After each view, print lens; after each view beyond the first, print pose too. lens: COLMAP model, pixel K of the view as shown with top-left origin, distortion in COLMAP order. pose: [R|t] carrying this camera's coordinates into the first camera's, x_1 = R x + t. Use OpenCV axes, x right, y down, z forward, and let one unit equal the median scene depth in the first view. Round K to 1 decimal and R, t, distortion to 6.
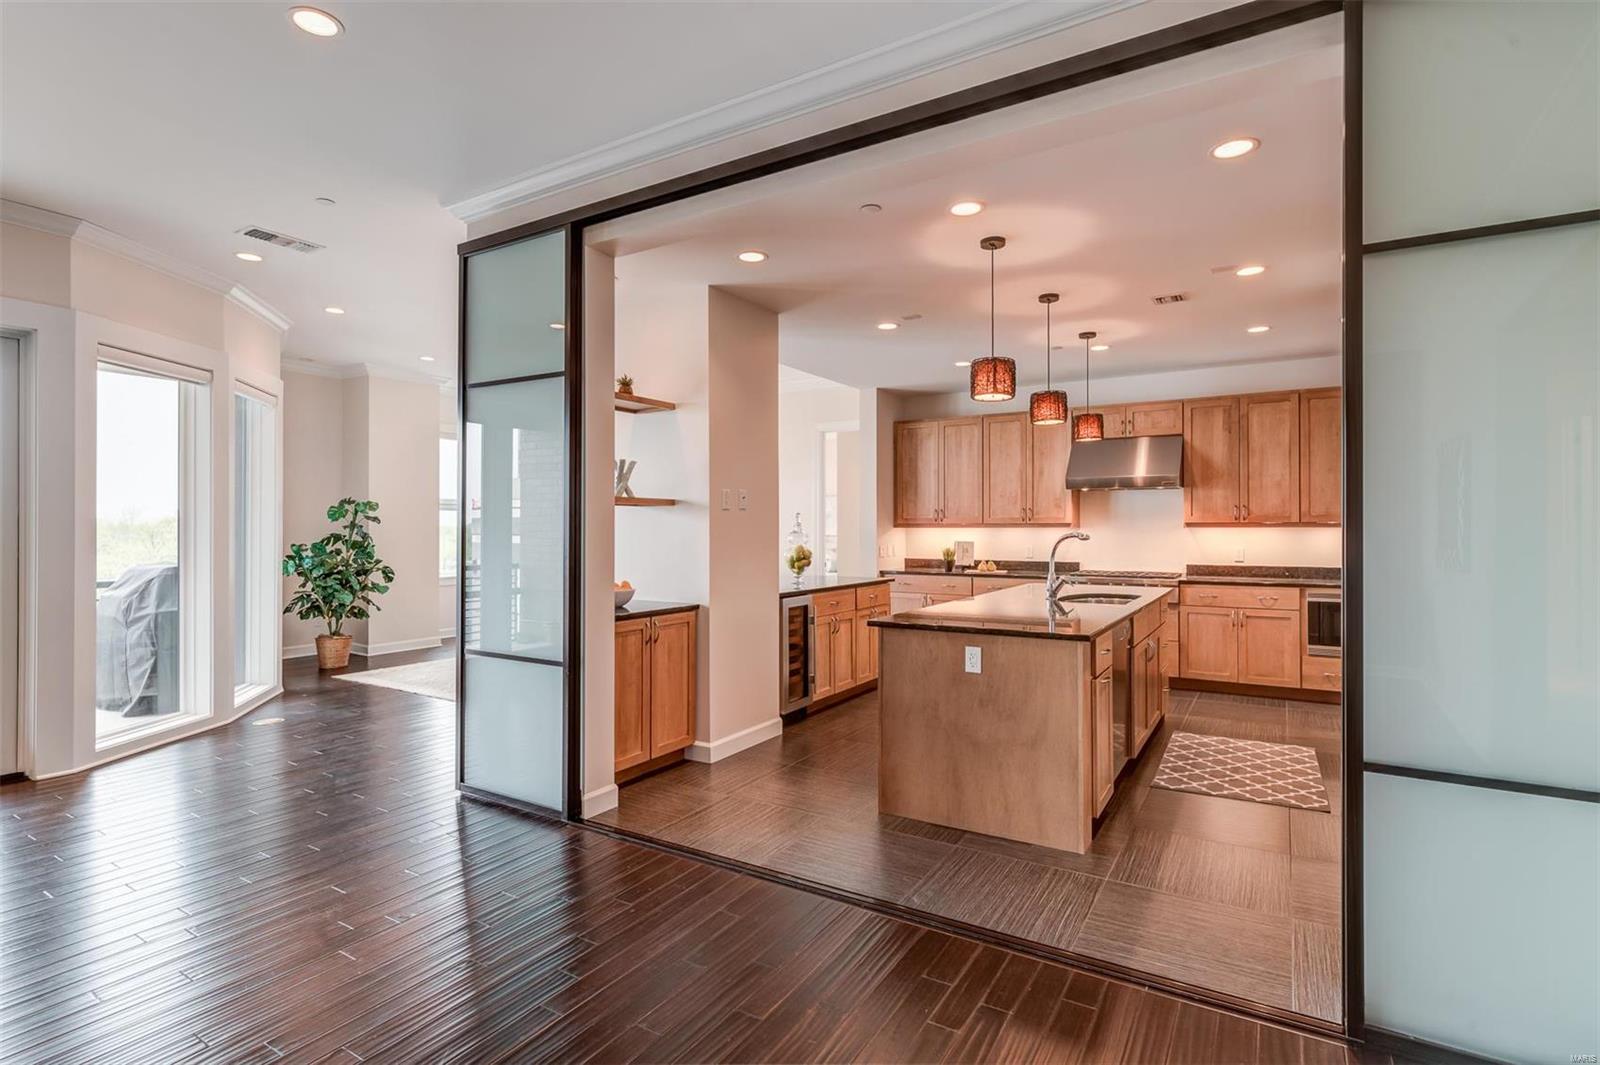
lens RADIAL K [[781.8, 0, 797.2], [0, 781.8, 523.8], [0, 0, 1]] dist [0.004147, -0.003159]
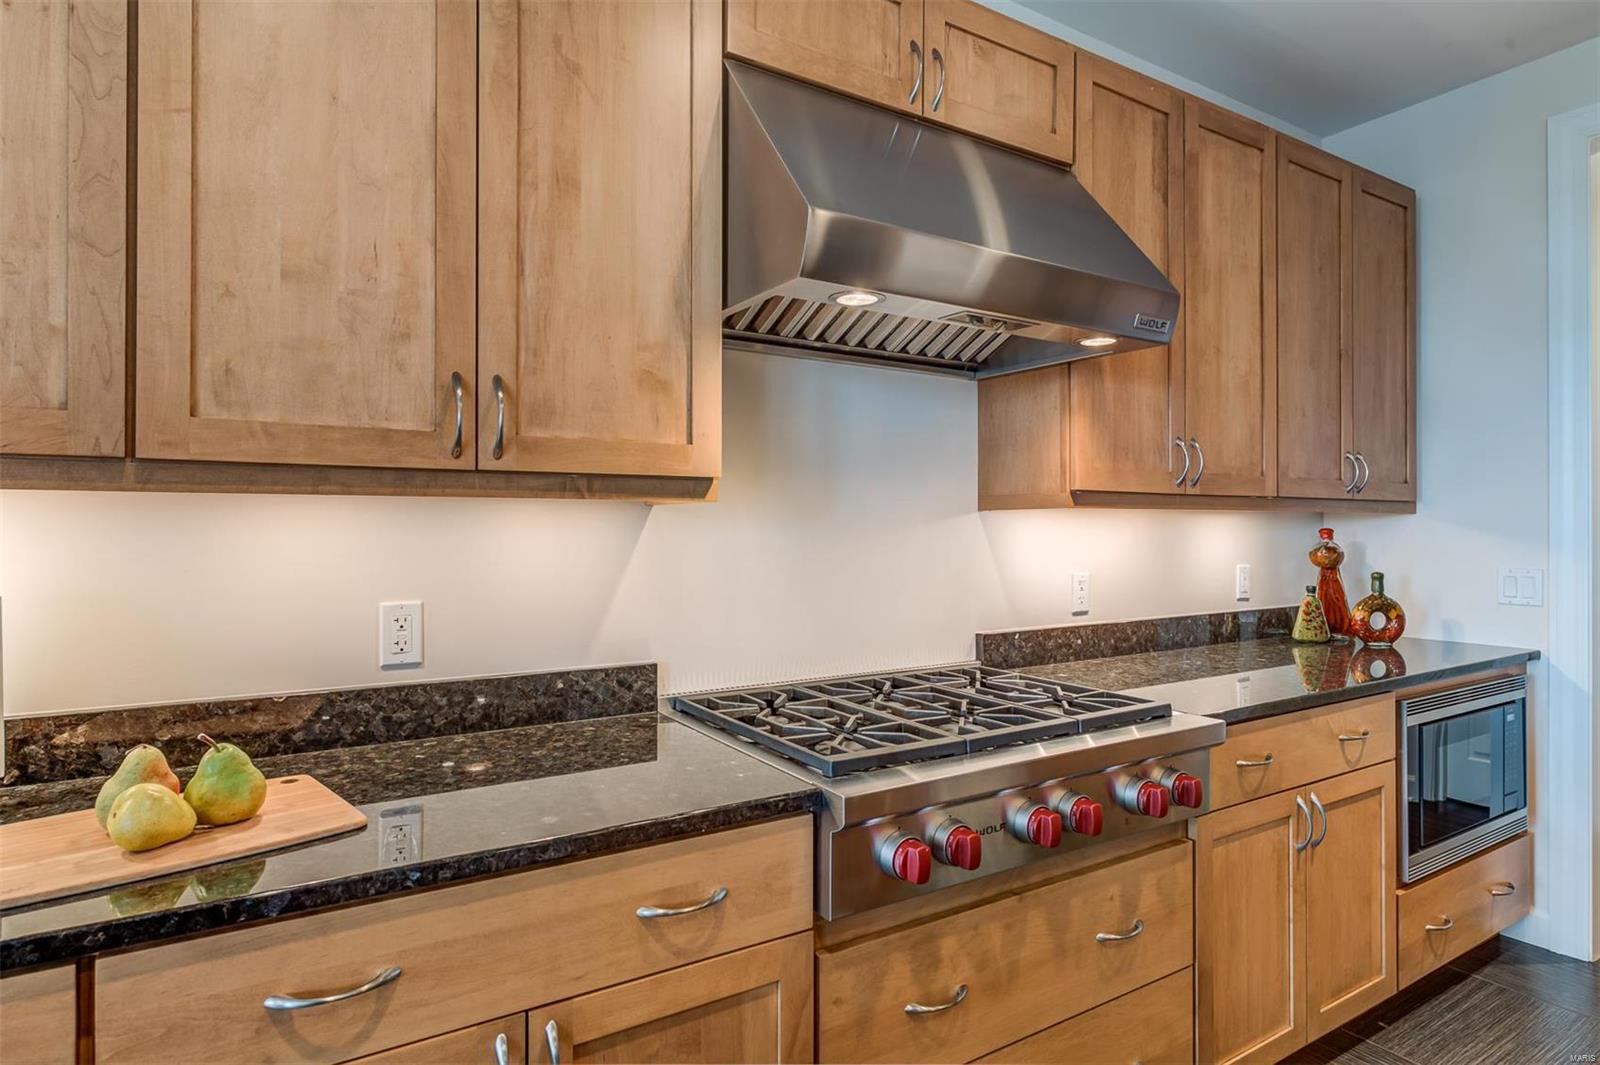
lens RADIAL K [[858.3, 0, 803.4], [0, 858.3, 529.1], [0, 0, 1]] dist [0.001346, -0.000832]
pose [[0.444068, -0.000473, 0.895993, 0.232310], [-0.003664, 0.999991, 0.002344, 0.015450], [-0.895985, -0.004323, 0.444062, 1.221307]]
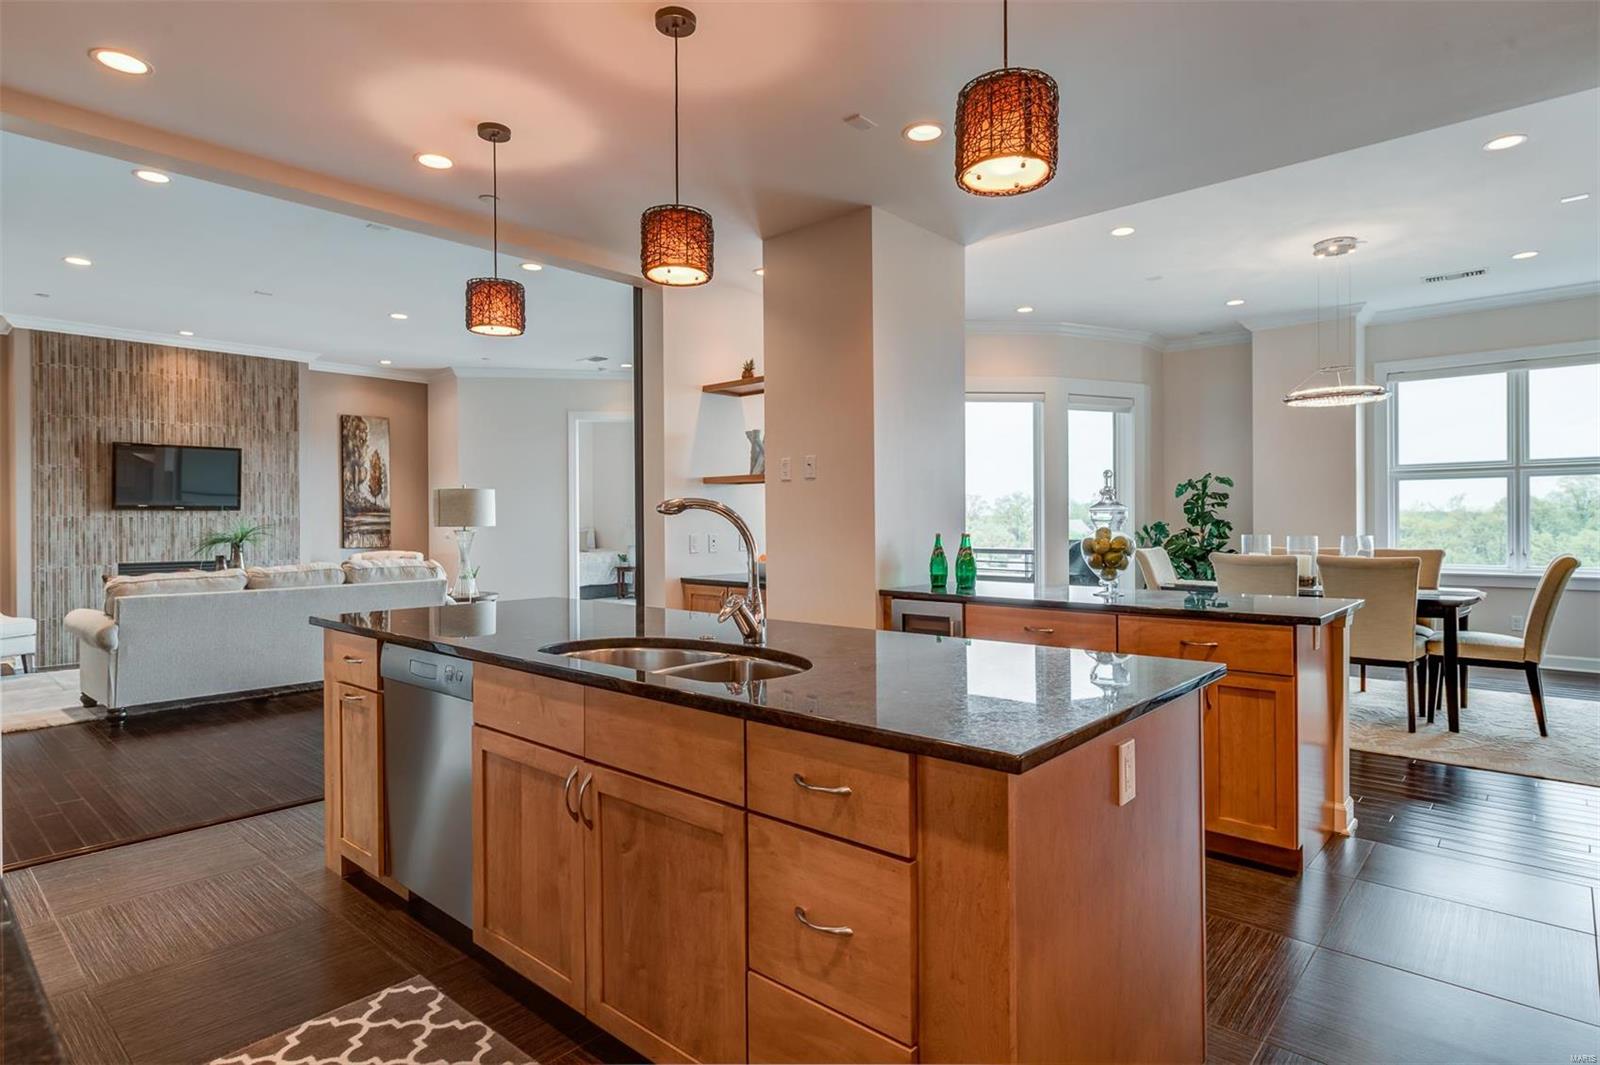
lens RADIAL K [[814.2, 0, 811.0], [0, 814.2, 523.4], [0, 0, 1]] dist [-0.002515, -0.002029]
pose [[-0.163330, 0.006813, -0.986548, 0.706285], [0.014240, 0.999888, 0.004547, 0.023915], [0.986469, -0.013306, -0.163408, 1.038417]]
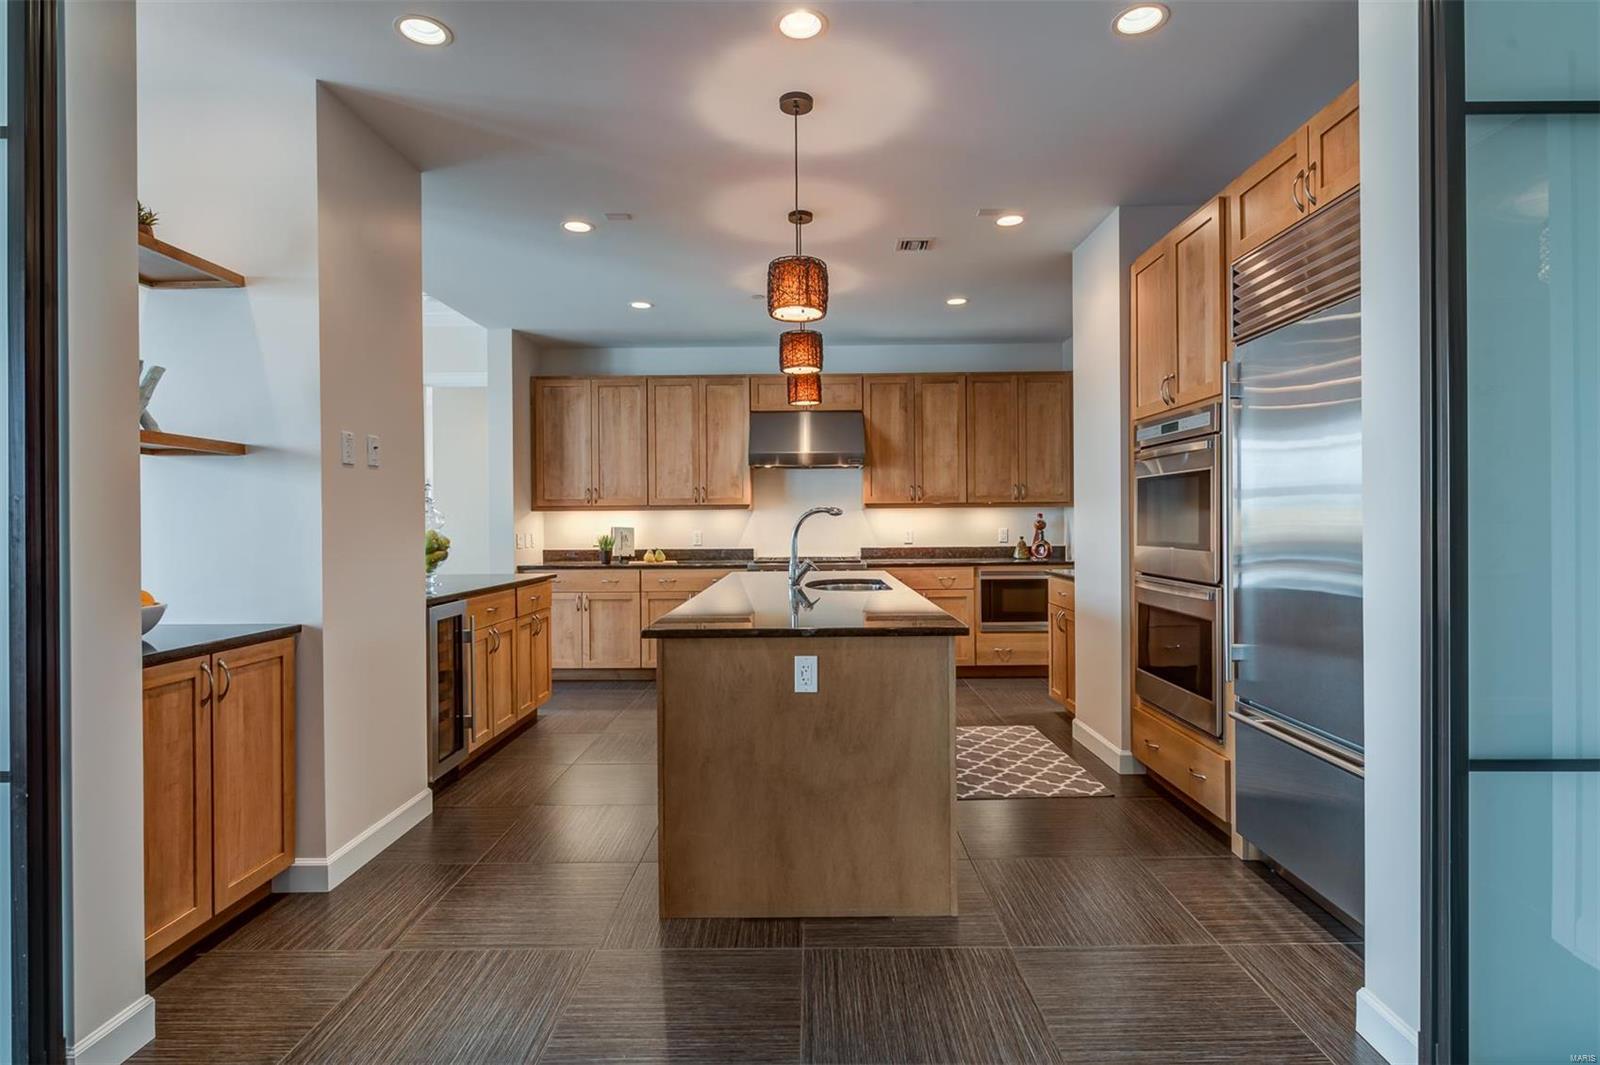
lens RADIAL K [[814.2, 0, 810.6], [0, 814.2, 525.0], [0, 0, 1]] dist [-0.002515, -0.002029]
pose [[0.853526, -0.007287, 0.520999, -0.099124], [0.004273, 0.999966, 0.006987, 0.022430], [-0.521032, -0.003738, 0.853529, 0.242255]]
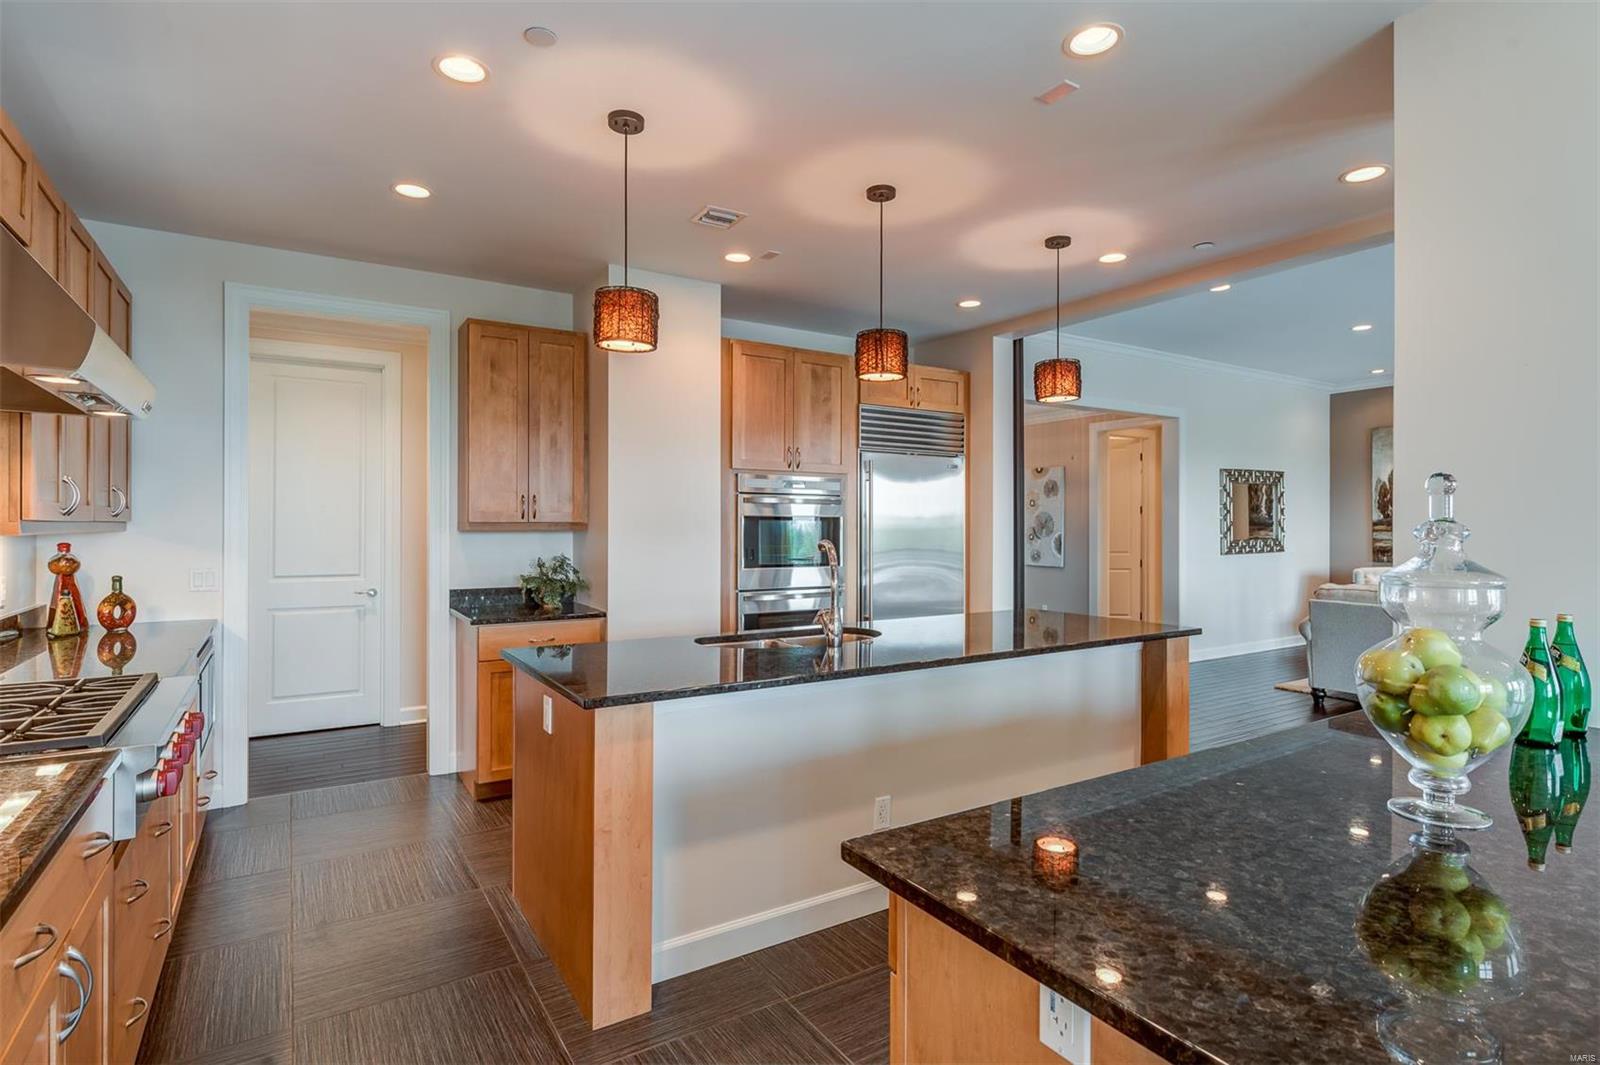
lens RADIAL K [[814.2, 0, 820.8], [0, 814.2, 532.6], [0, 0, 1]] dist [-0.002515, -0.002029]
pose [[-0.903966, 0.002447, 0.427598, 0.056601], [0.000660, 0.999990, -0.004328, 0.009794], [-0.427604, -0.003630, -0.903959, 1.497342]]
